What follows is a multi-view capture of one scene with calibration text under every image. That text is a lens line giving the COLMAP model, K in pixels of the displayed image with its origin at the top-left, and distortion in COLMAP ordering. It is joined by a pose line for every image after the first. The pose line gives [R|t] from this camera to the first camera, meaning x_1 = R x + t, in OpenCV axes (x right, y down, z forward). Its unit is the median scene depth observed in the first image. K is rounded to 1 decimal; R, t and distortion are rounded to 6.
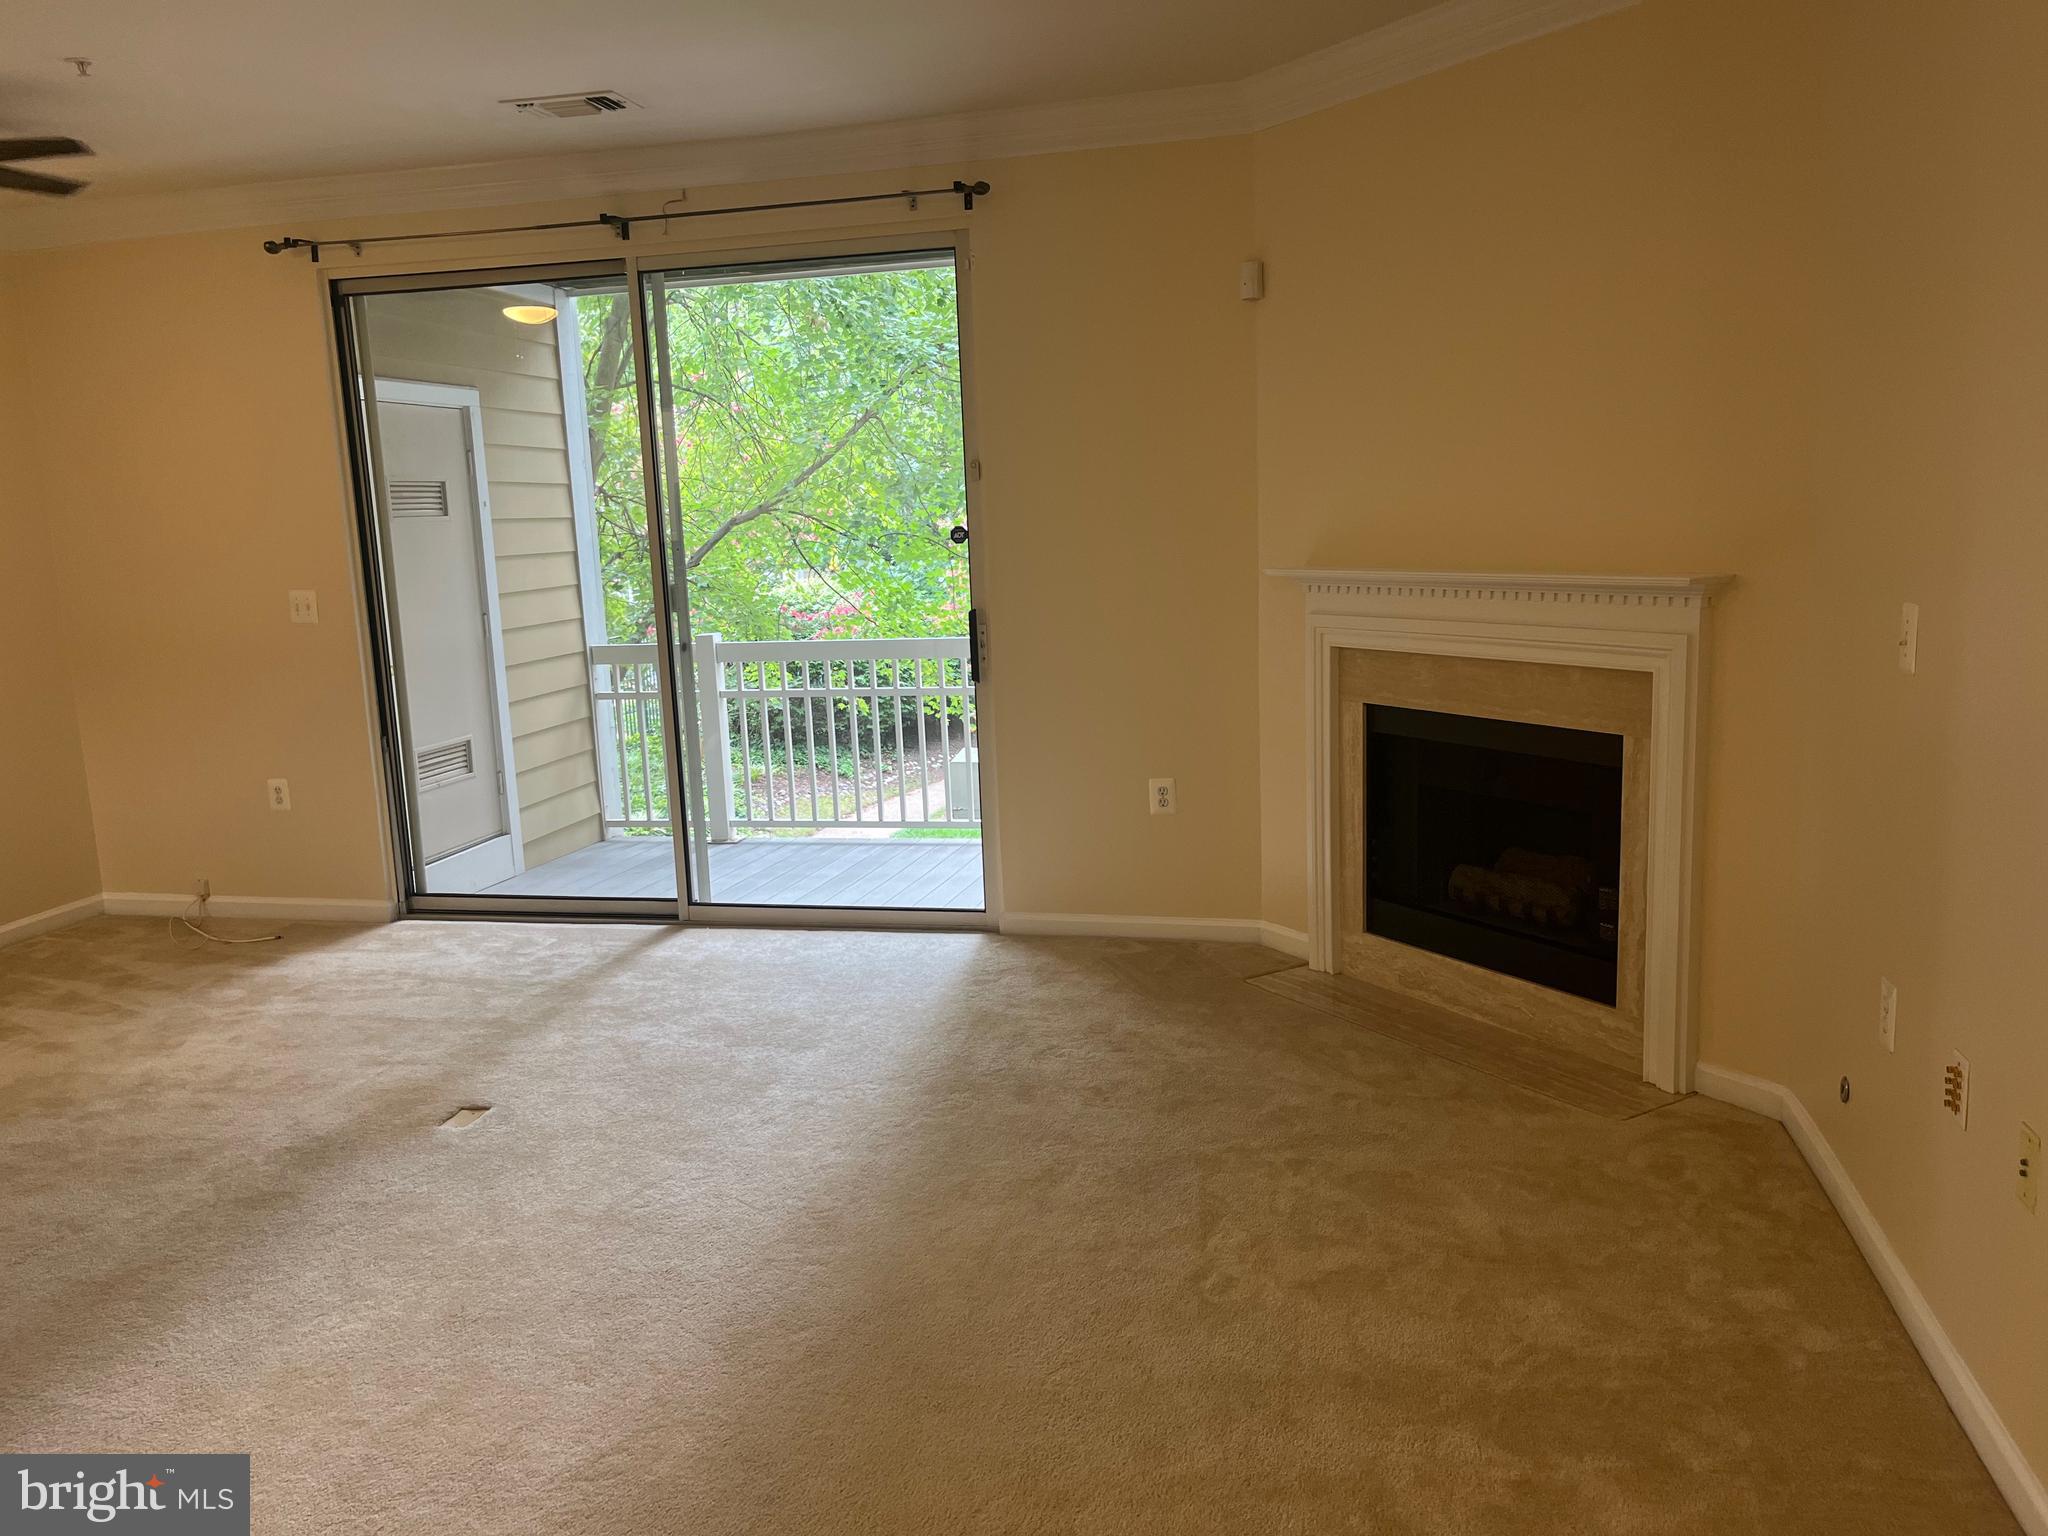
lens RADIAL K [[1564.7, 0, 1028.1], [0, 1564.7, 762.6], [0, 0, 1]] dist [0.069651, -0.075889]
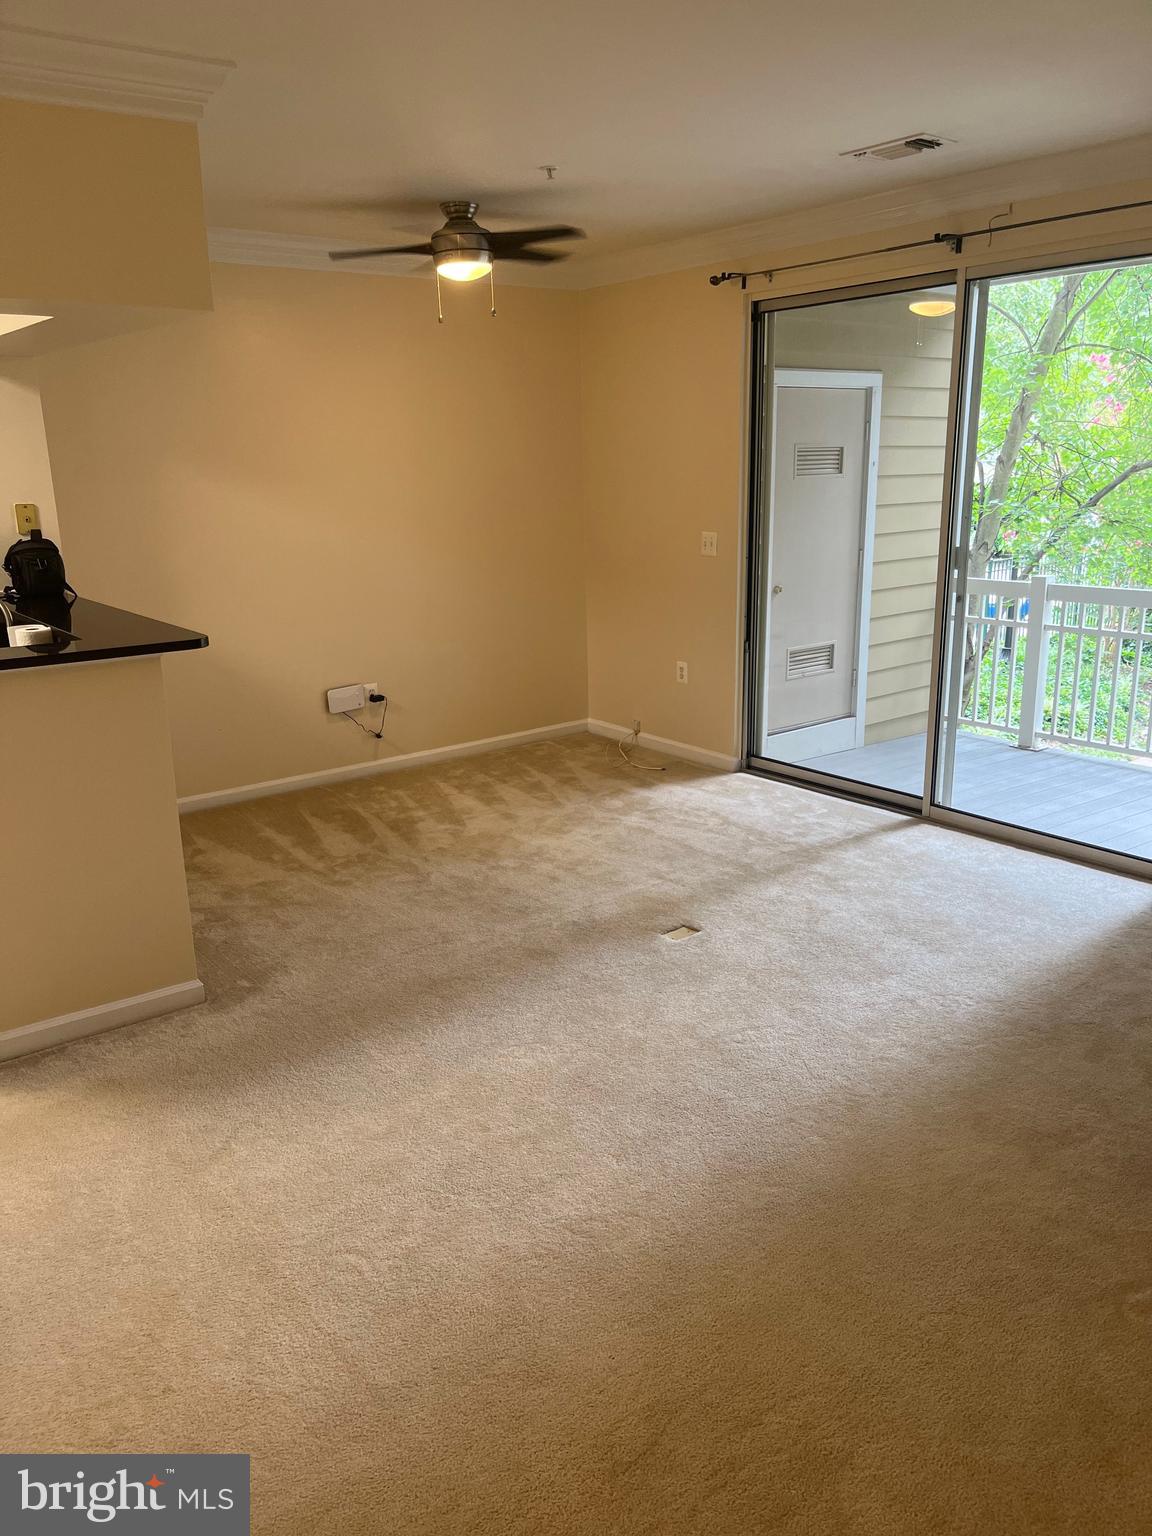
lens RADIAL K [[1169.0, 0, 575.7], [0, 1169.0, 777.2], [0, 0, 1]] dist [0.065843, -0.062780]
pose [[0.775188, 0.190788, -0.602232, 0.136975], [-0.113582, 0.979863, 0.164220, -0.057980], [0.621436, -0.058898, 0.781248, 0.098996]]
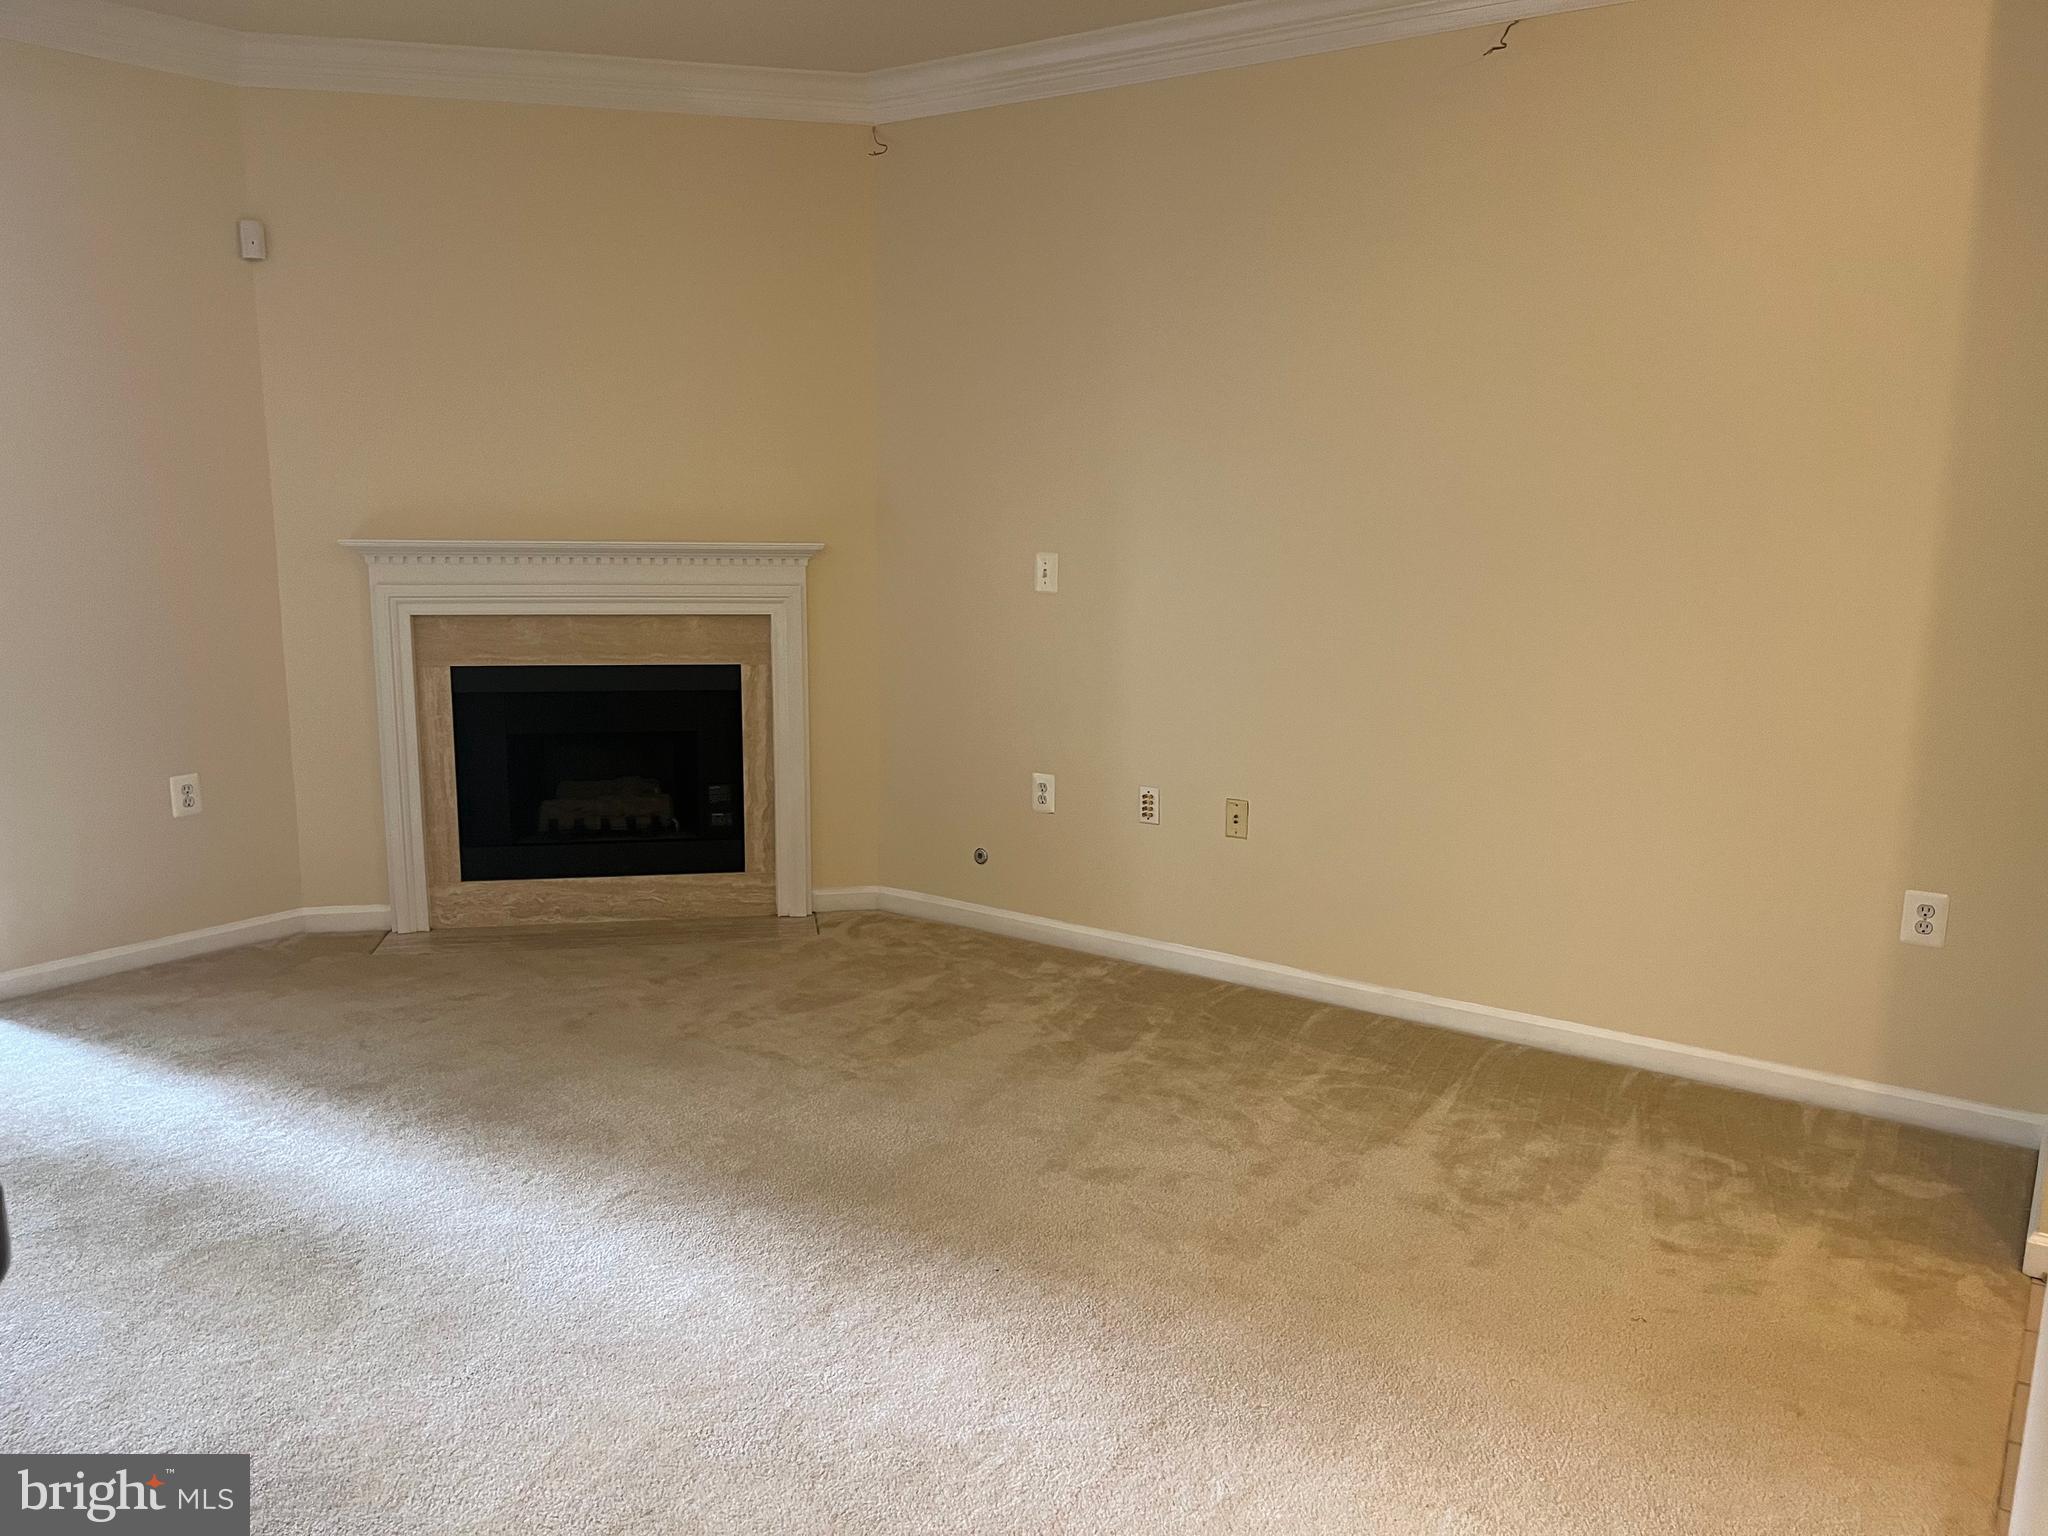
lens RADIAL K [[1564.7, 0, 1028.1], [0, 1564.7, 762.6], [0, 0, 1]] dist [0.069651, -0.075889]
pose [[0.352634, -0.113974, 0.928795, -0.585149], [0.132198, 0.988668, 0.071130, 0.002126], [-0.926376, 0.097702, 0.363705, 0.223689]]
